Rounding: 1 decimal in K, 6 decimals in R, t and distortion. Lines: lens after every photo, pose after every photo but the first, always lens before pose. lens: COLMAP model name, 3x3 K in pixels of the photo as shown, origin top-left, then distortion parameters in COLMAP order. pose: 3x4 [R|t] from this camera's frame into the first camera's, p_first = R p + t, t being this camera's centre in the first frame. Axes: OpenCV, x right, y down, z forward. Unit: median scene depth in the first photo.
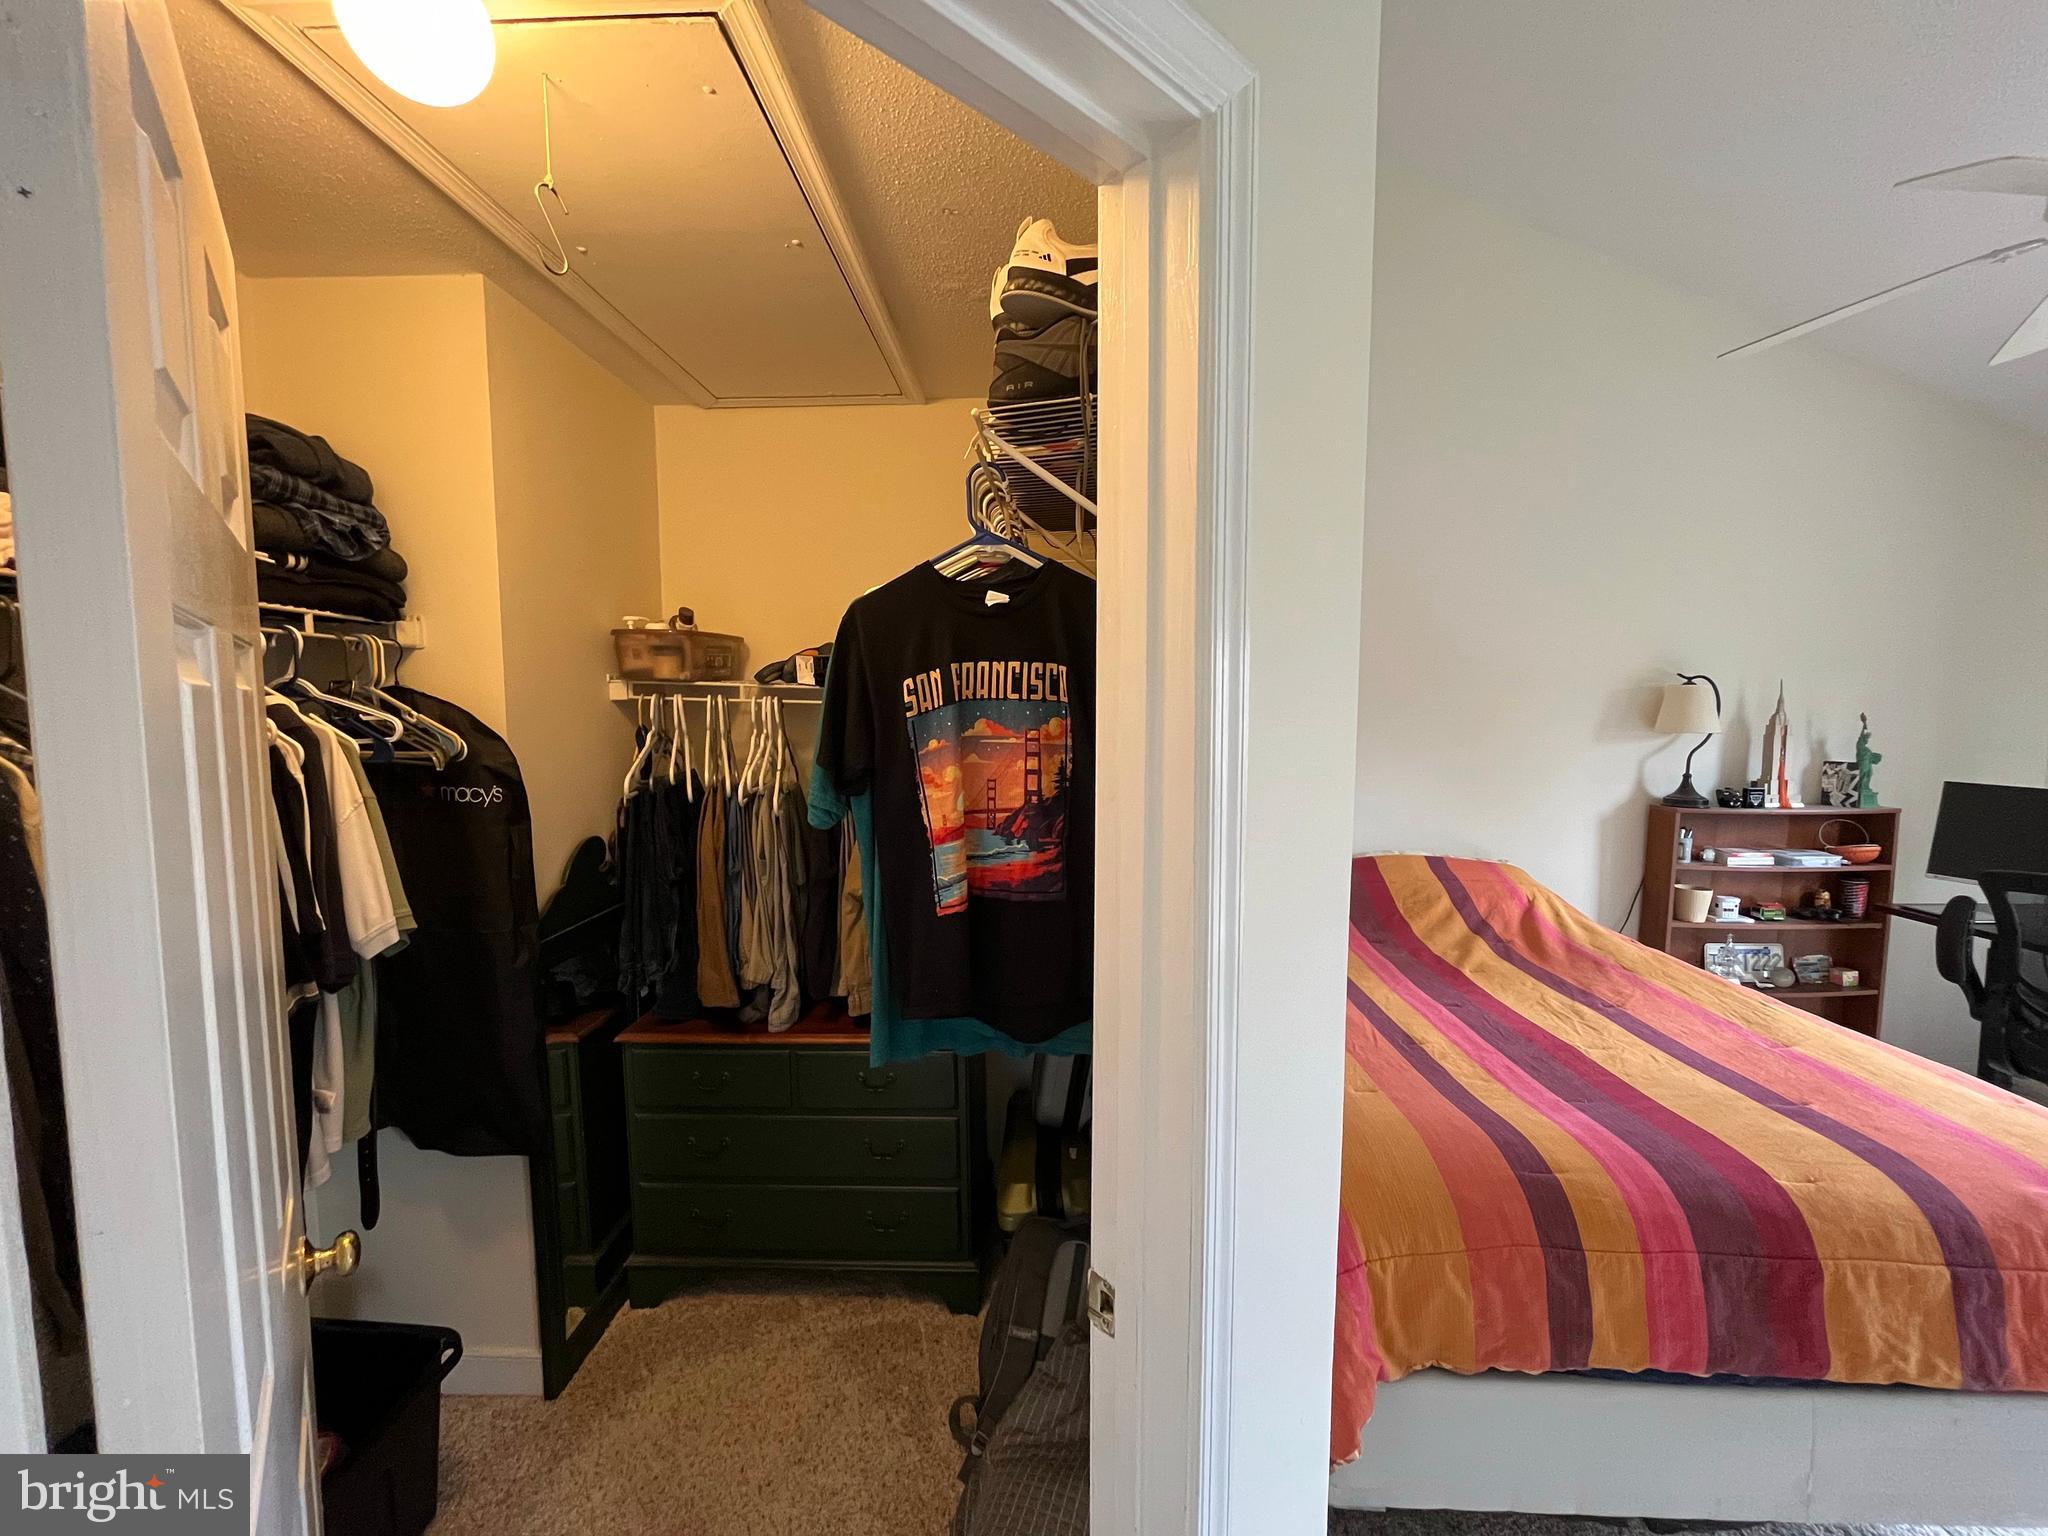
lens RADIAL K [[823.9, 0, 1020.9], [0, 823.9, 771.6], [0, 0, 1]] dist [-0.004037, -0.000116]
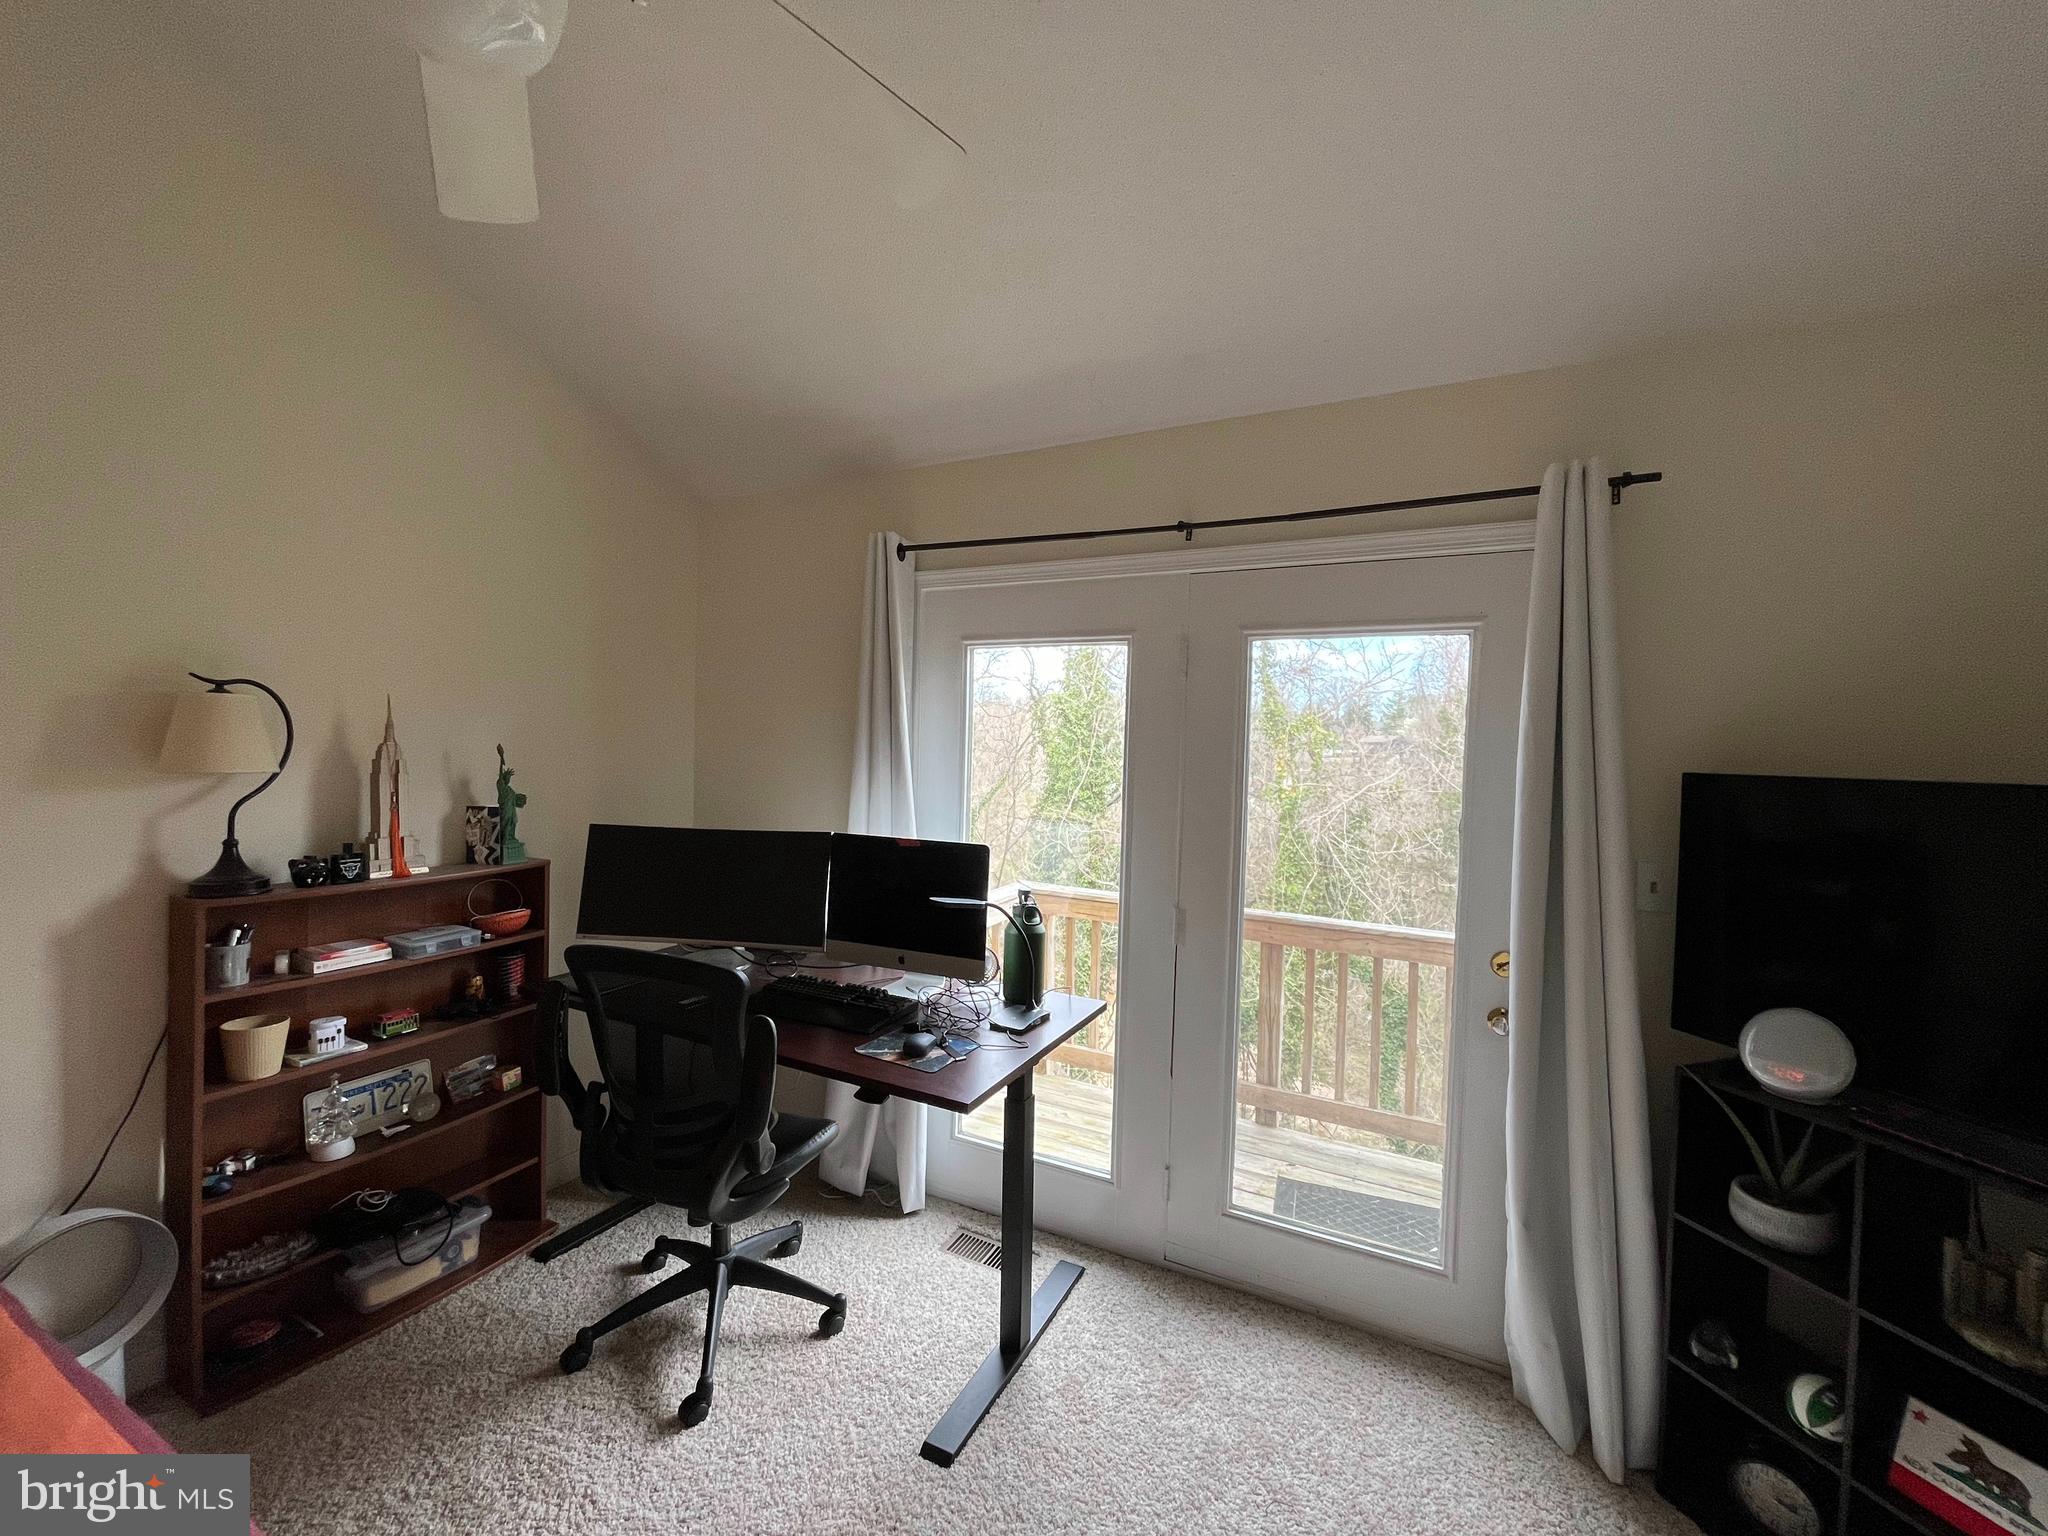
lens RADIAL K [[823.9, 0, 1020.9], [0, 823.9, 771.6], [0, 0, 1]] dist [-0.004037, -0.000116]
pose [[0.421601, -0.016004, 0.906640, 0.506851], [0.048255, 0.998823, -0.004808, -0.016662], [-0.905496, 0.045777, 0.421878, 0.208438]]
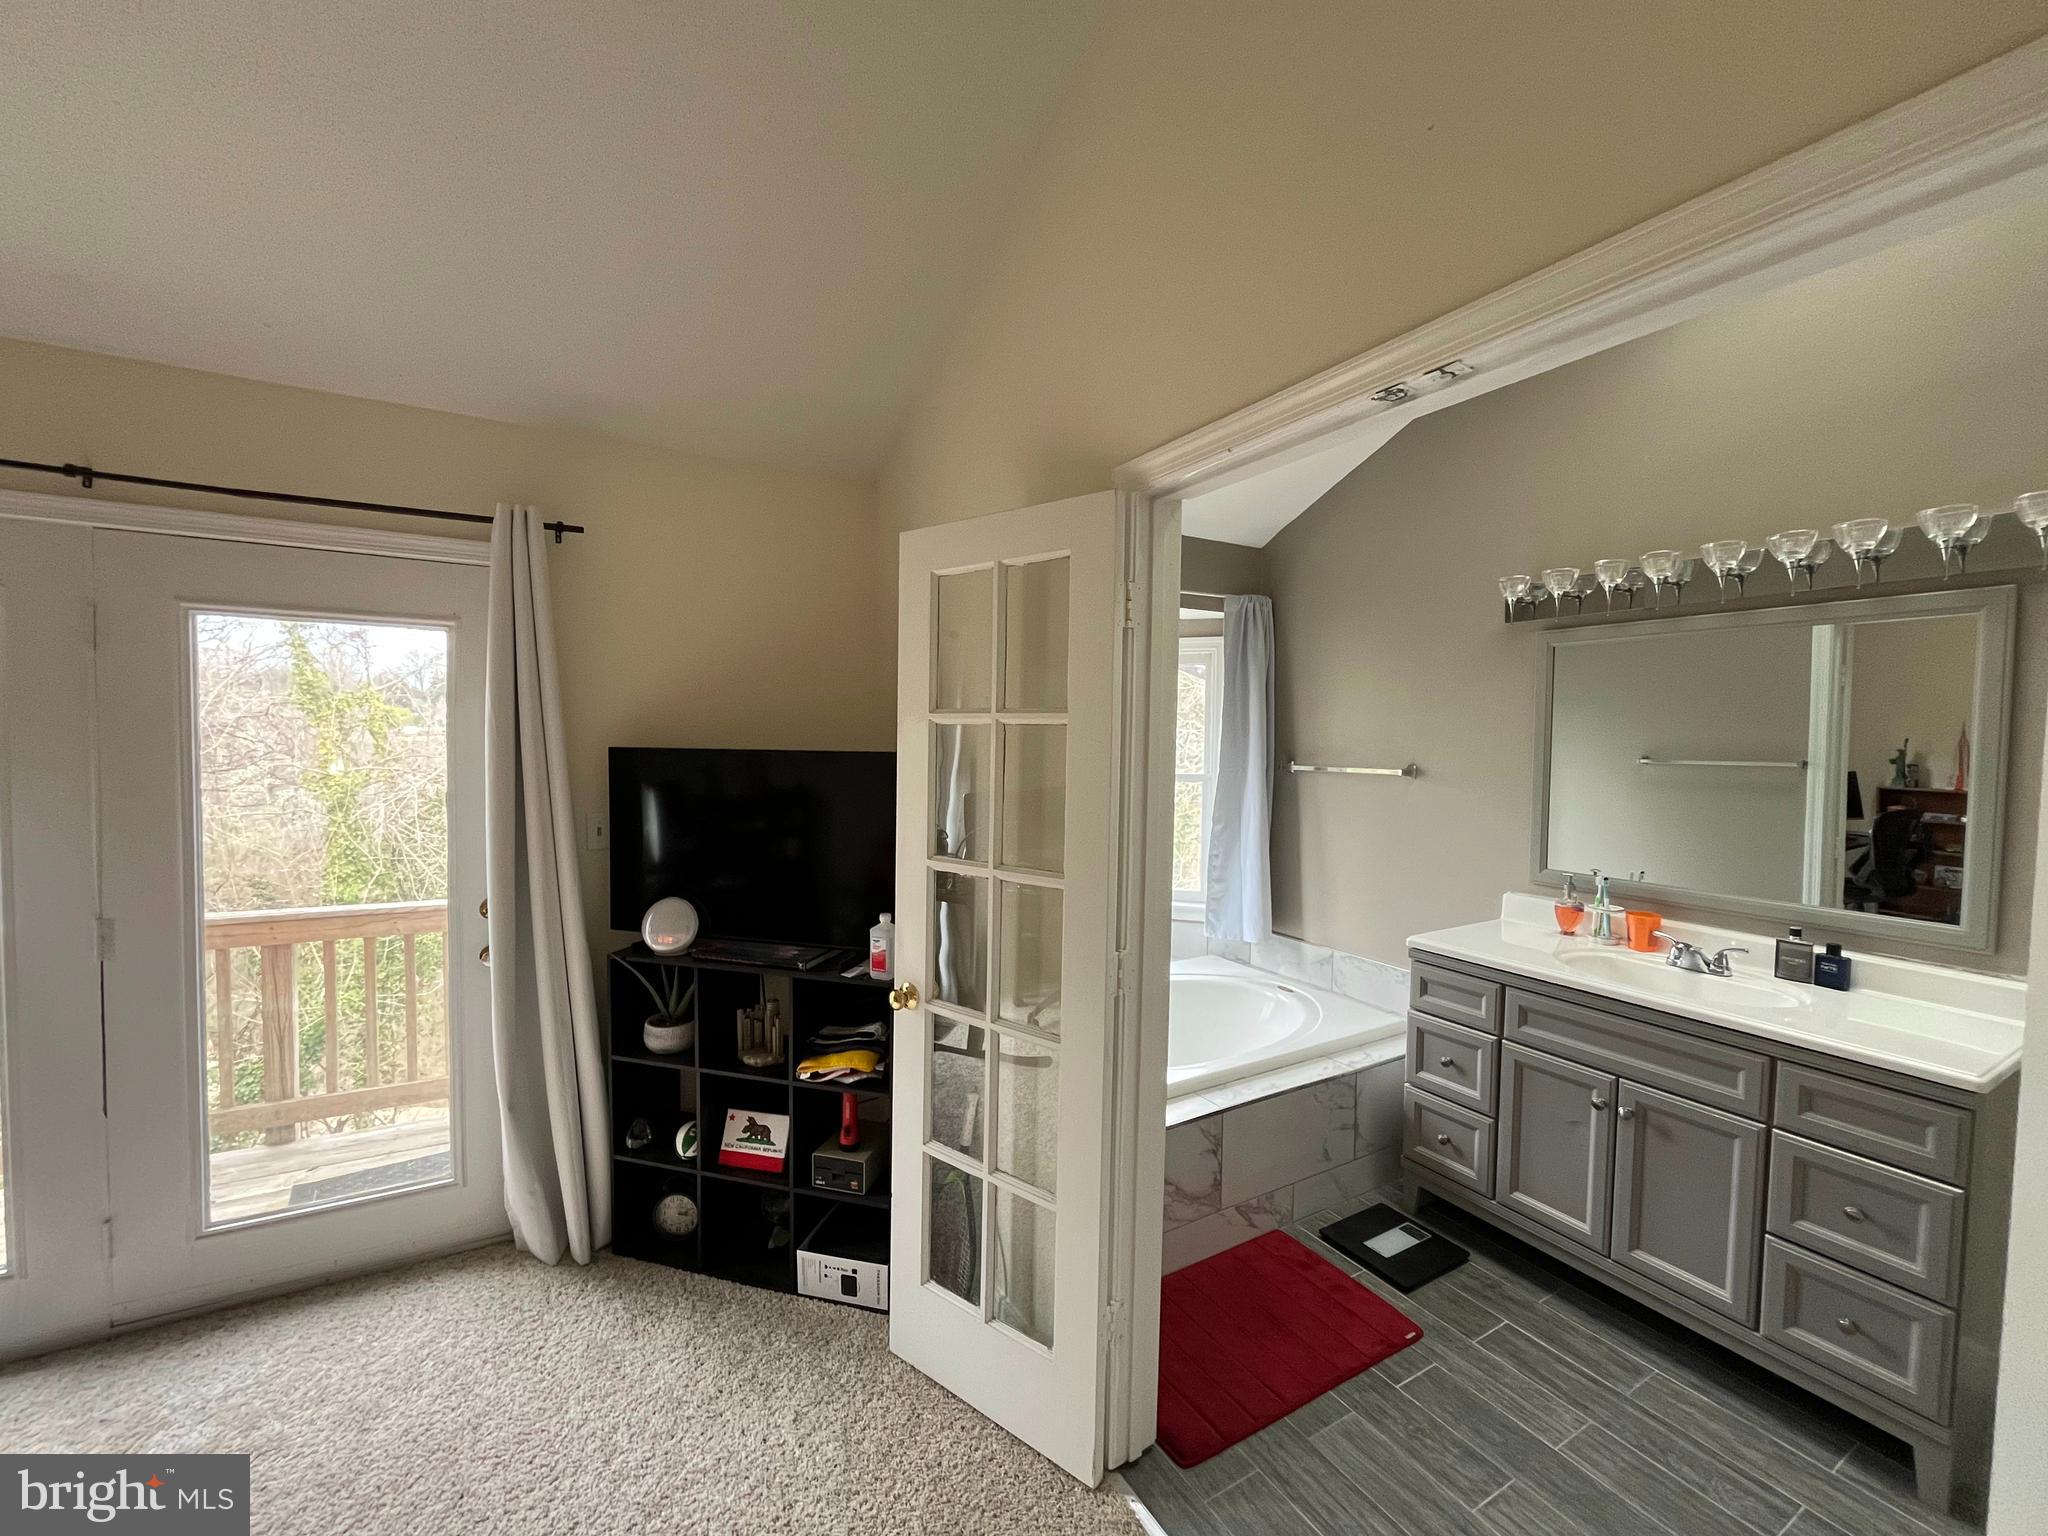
lens RADIAL K [[823.9, 0, 1020.9], [0, 823.9, 771.6], [0, 0, 1]] dist [-0.004037, -0.000116]
pose [[-0.527430, -0.037992, 0.848749, 0.375493], [0.056433, 0.995227, 0.079618, -0.014834], [-0.847722, 0.089890, -0.522768, 0.140549]]
